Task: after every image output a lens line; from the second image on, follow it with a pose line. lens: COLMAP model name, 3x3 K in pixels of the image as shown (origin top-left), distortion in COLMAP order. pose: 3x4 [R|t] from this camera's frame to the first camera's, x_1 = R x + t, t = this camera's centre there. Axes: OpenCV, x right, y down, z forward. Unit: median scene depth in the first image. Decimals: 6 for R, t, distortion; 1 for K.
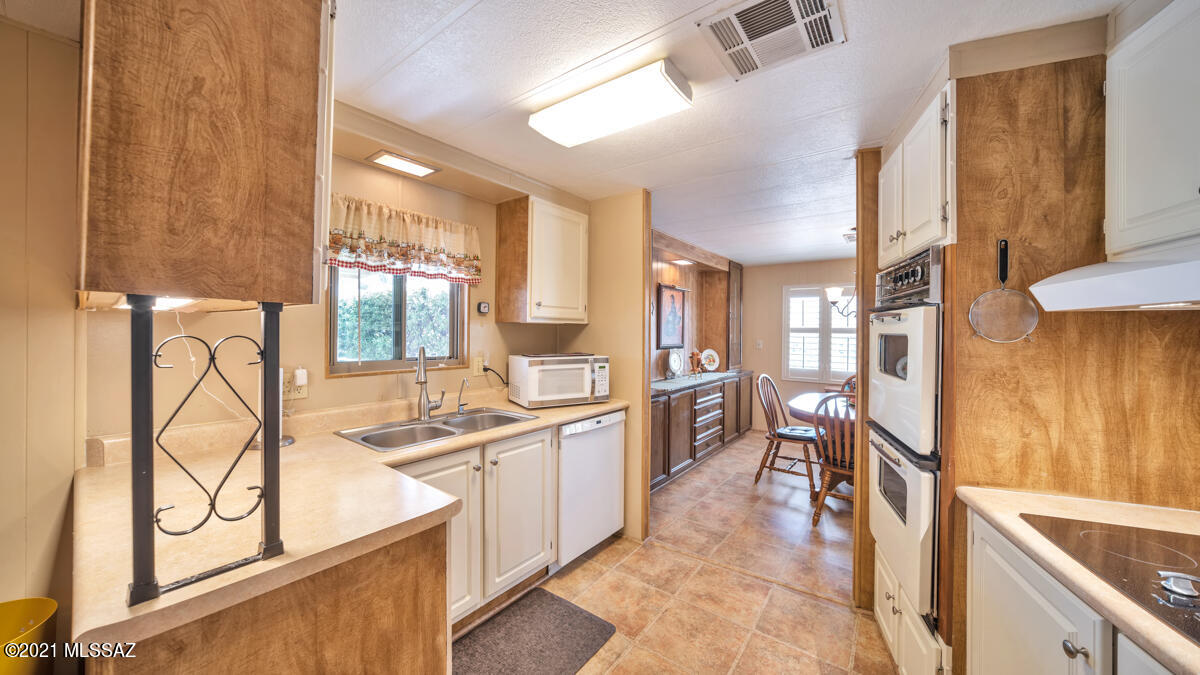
lens RADIAL K [[415.9, 0, 600.1], [0, 415.9, 342.2], [0, 0, 1]] dist [-0.026846, 0.005158]
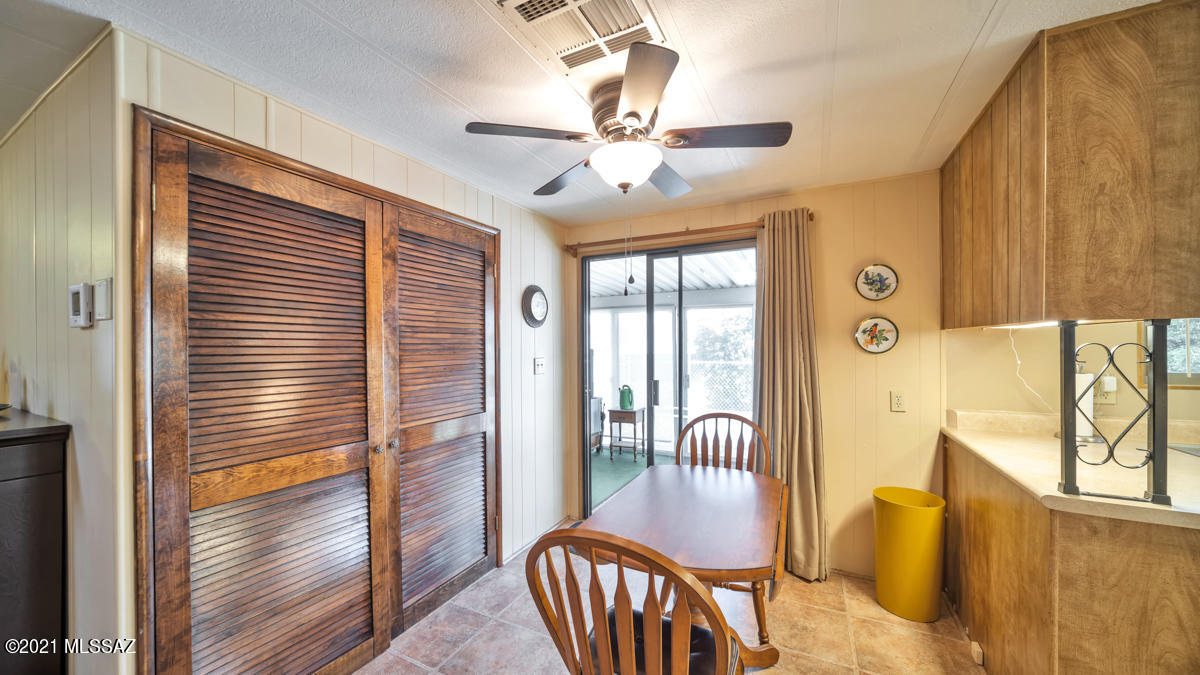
lens RADIAL K [[415.9, 0, 600.1], [0, 415.9, 342.2], [0, 0, 1]] dist [-0.026846, 0.005158]
pose [[0.149010, -0.014299, -0.988732, 0.271848], [-0.014769, 0.999752, -0.016684, 0.033666], [0.988725, 0.017088, 0.148762, -1.128372]]
